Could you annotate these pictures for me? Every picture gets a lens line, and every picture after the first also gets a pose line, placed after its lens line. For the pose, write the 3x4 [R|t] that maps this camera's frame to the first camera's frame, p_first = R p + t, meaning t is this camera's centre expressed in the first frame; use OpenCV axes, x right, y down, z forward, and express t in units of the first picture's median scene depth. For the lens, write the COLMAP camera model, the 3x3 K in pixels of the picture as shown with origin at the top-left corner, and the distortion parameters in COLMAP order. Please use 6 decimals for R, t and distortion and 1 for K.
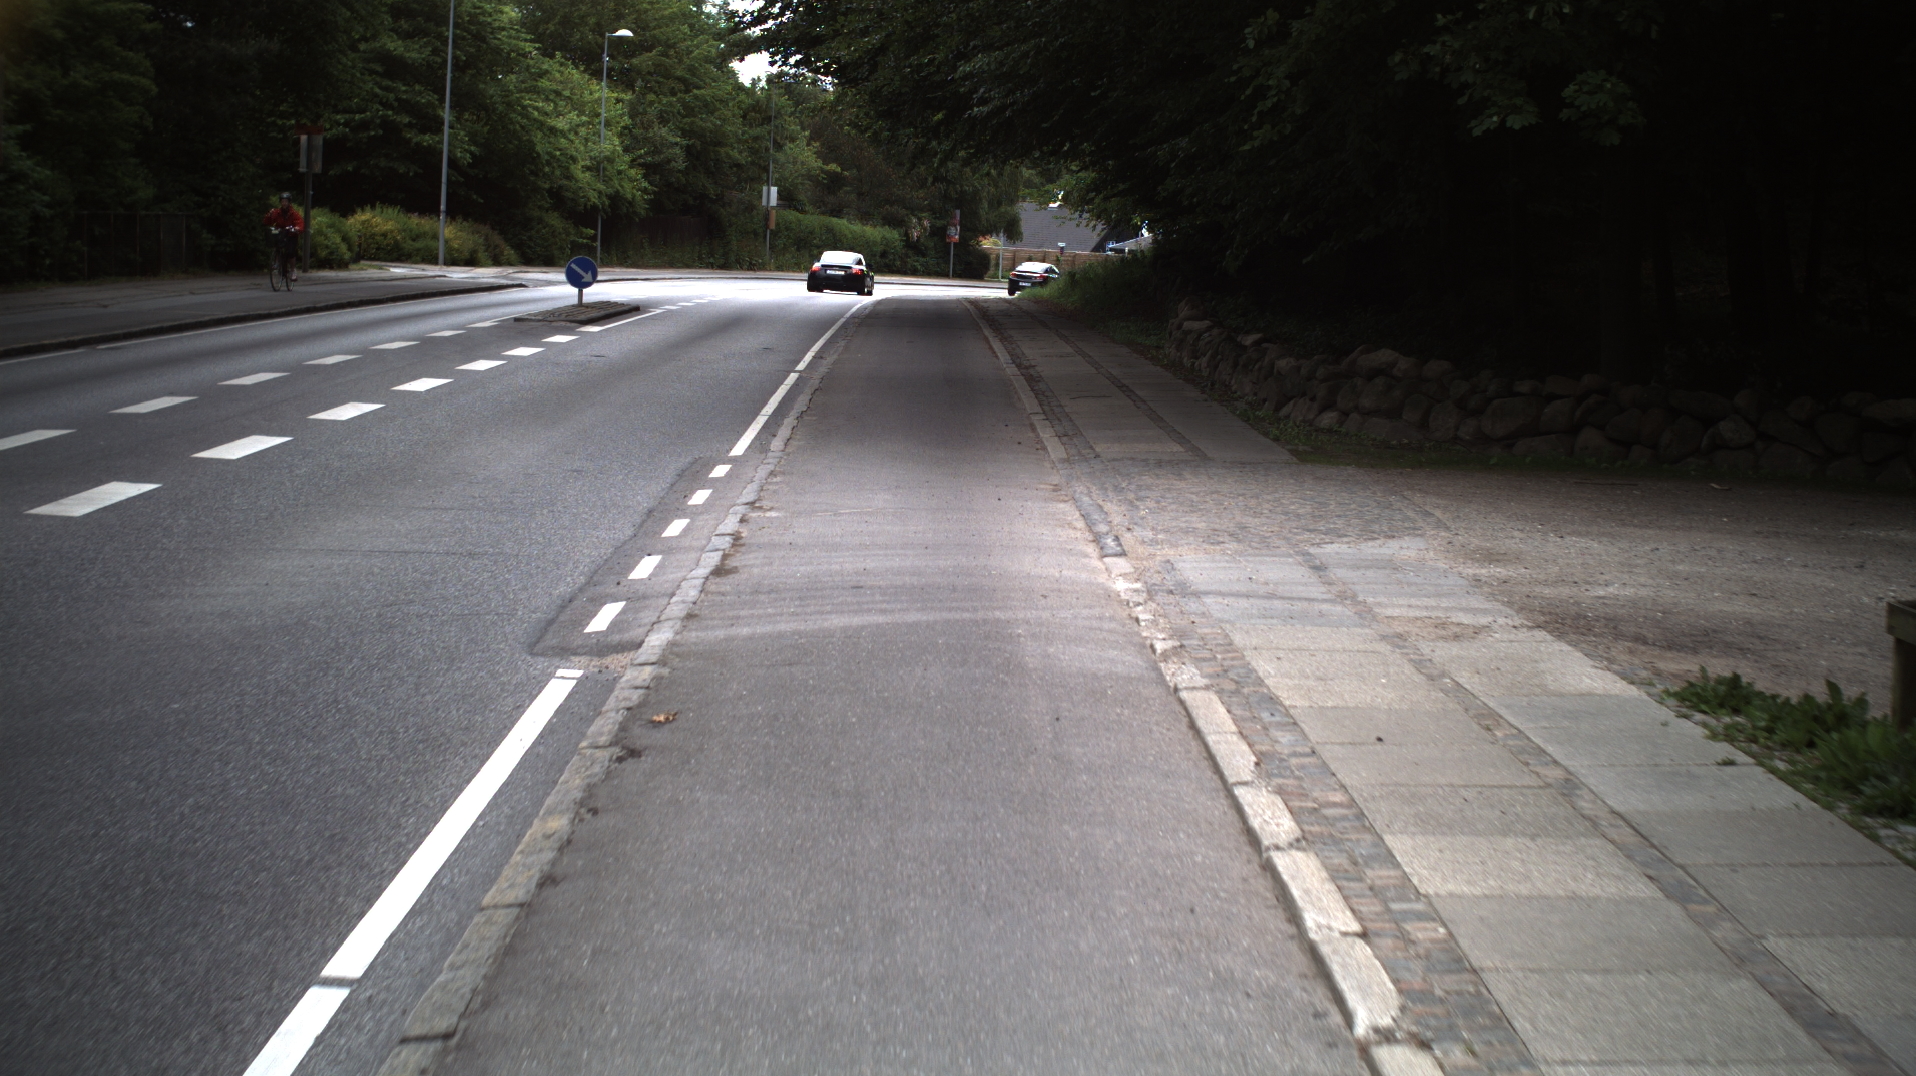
lens RADIAL K [[5405.4, 0, 959.1], [0, 5405.4, 521.6], [0, 0, 1]] dist [-0.846589, 0.000000]
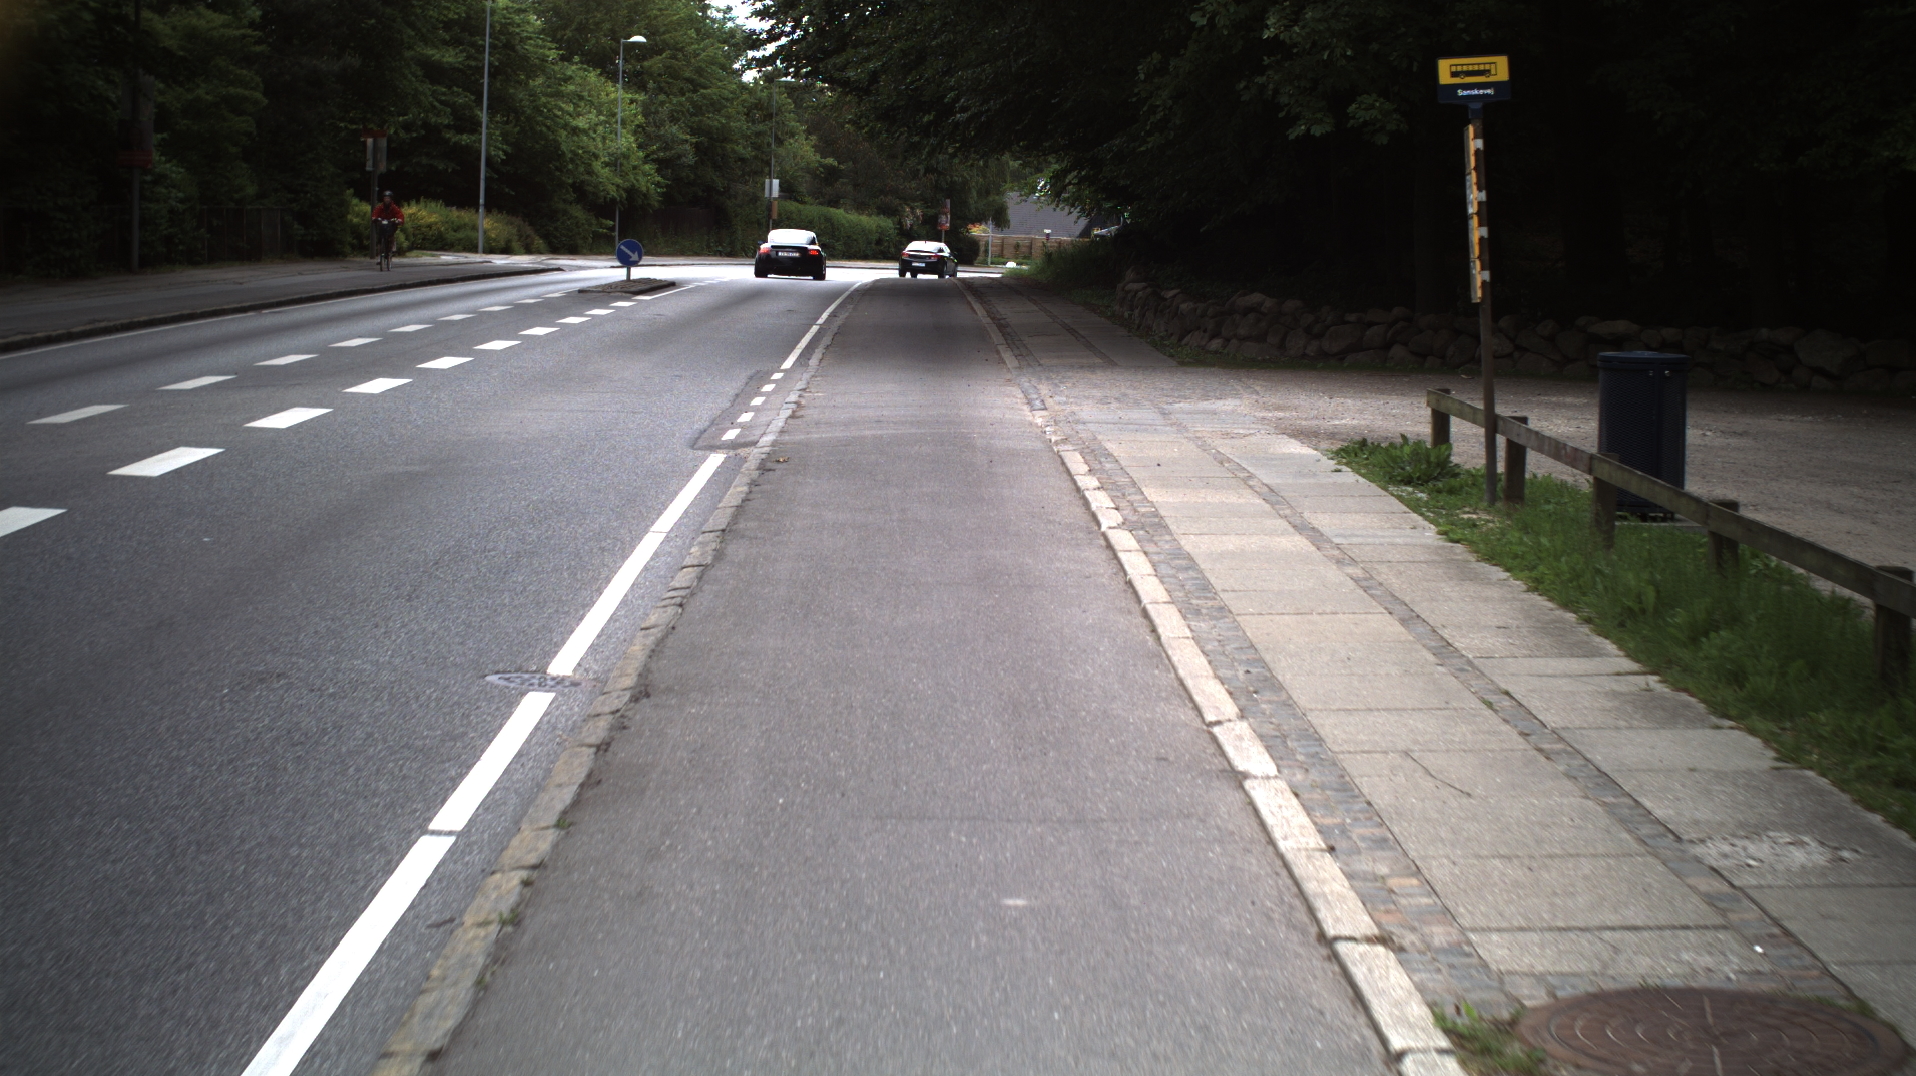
lens RADIAL K [[5405.4, 0, 964.4], [0, 5405.4, 545.6], [0, 0, 1]] dist [-0.846589, 0.000000]
pose [[0.999939, -0.010929, 0.001656, 0.002091], [0.010918, 0.999920, 0.006350, 0.020121], [-0.001725, -0.006332, 0.999978, -0.326481]]
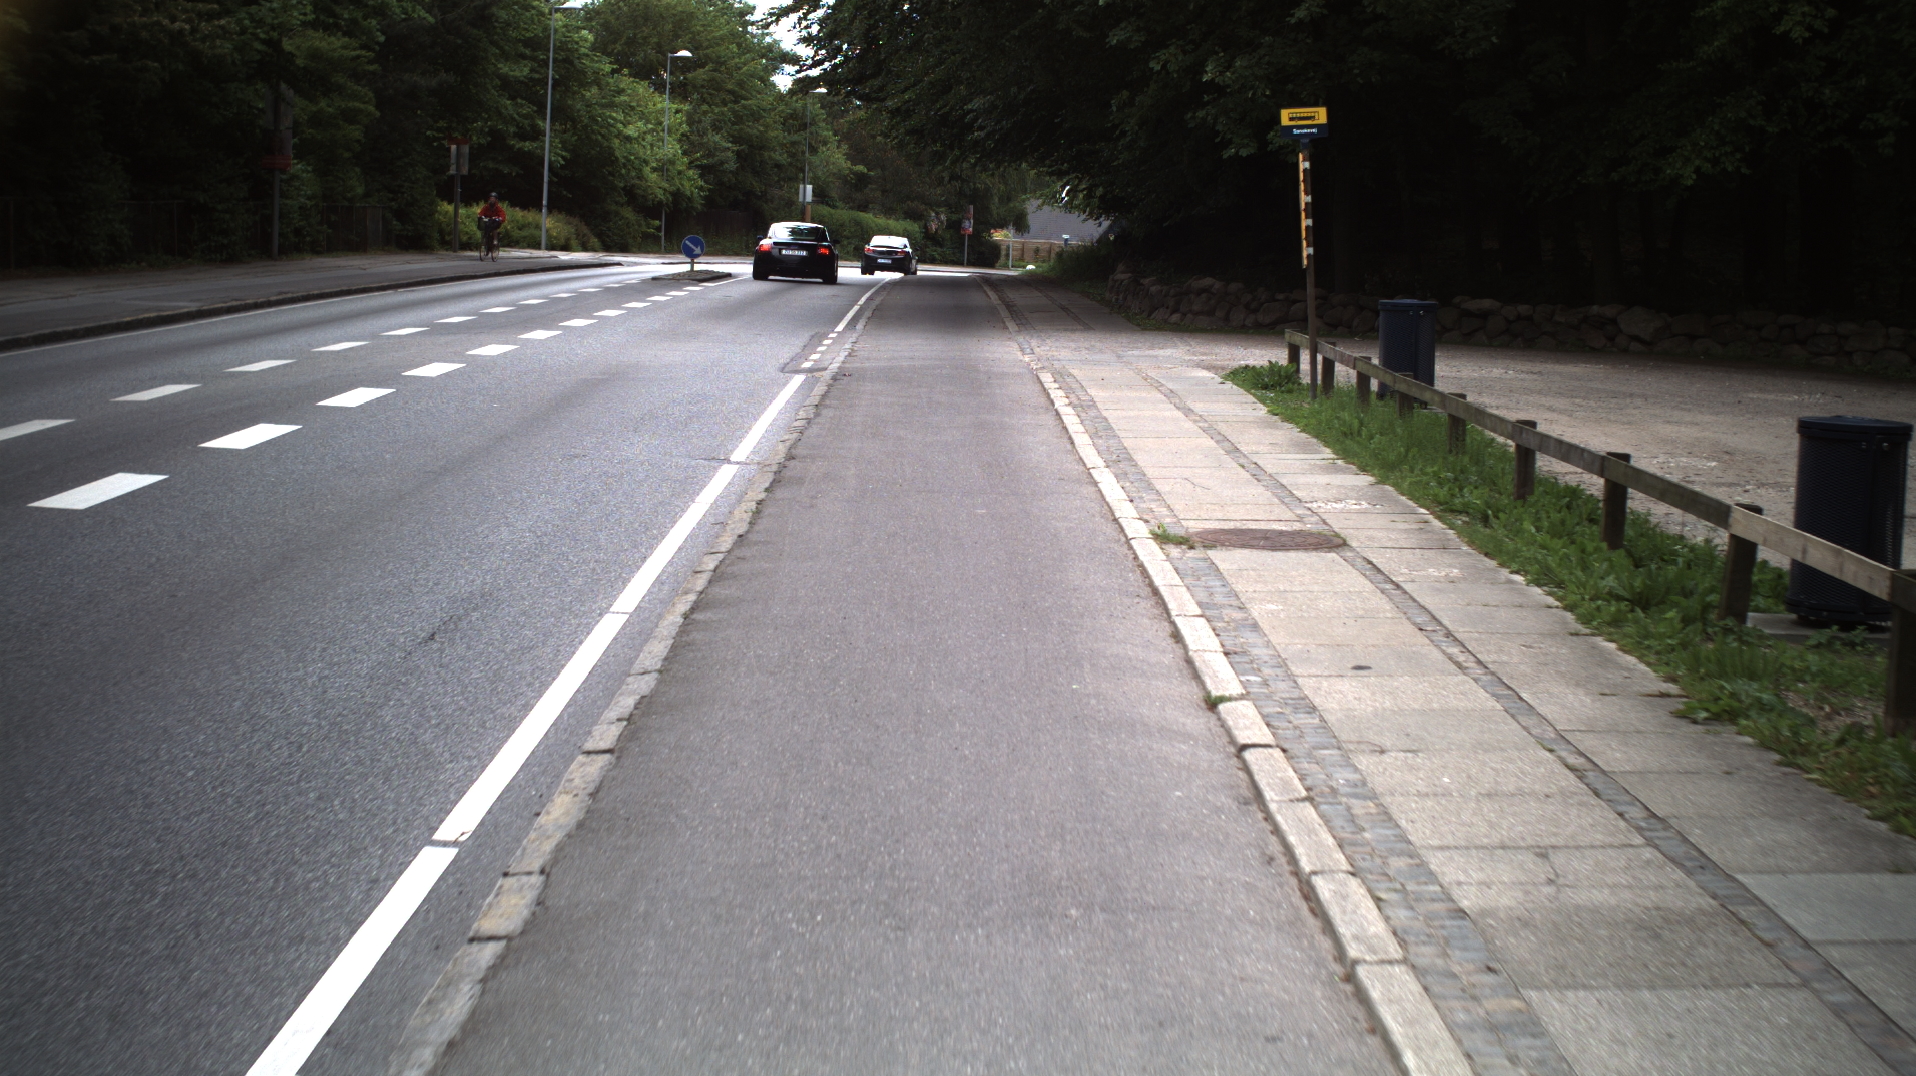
lens RADIAL K [[6819.7, 0, 960.1], [0, 6819.7, 535.0], [0, 0, 1]] dist [-1.347250, 0.000000]
pose [[0.999985, -0.003526, -0.004210, 0.008310], [0.003483, 0.999941, -0.010304, 0.070686], [0.004246, 0.010289, 0.999938, -1.146992]]
